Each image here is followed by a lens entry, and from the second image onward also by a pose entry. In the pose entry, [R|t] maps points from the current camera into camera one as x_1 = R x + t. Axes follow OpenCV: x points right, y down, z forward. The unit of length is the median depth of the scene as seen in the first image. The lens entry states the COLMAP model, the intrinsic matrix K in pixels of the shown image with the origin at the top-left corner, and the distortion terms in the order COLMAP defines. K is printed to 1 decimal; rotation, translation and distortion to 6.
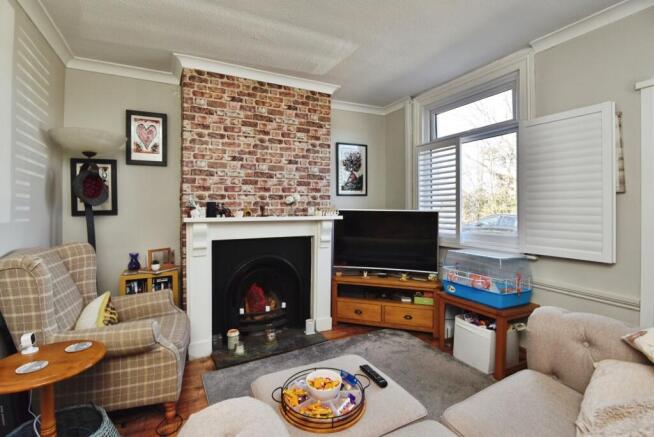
lens RADIAL K [[297.5, 0, 316.4], [0, 297.5, 210.2], [0, 0, 1]] dist [-0.002180, -0.000311]
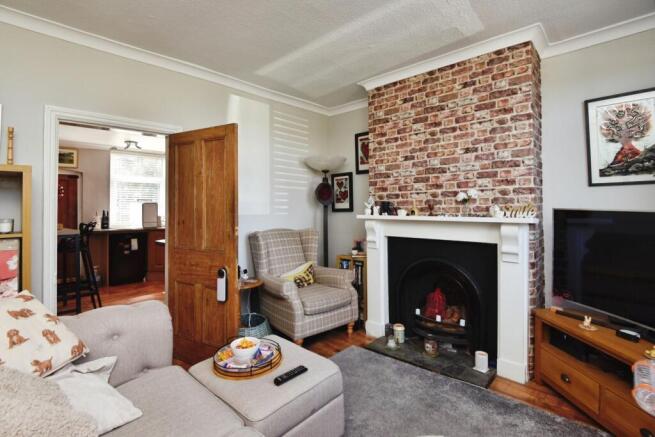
lens RADIAL K [[315.1, 0, 311.5], [0, 315.1, 200.3], [0, 0, 1]] dist [0.001680, -0.009742]
pose [[0.346786, -0.017169, -0.937787, 0.598332], [0.002332, 0.999845, -0.017443, -0.010933], [0.937941, 0.003862, 0.346772, 0.306390]]
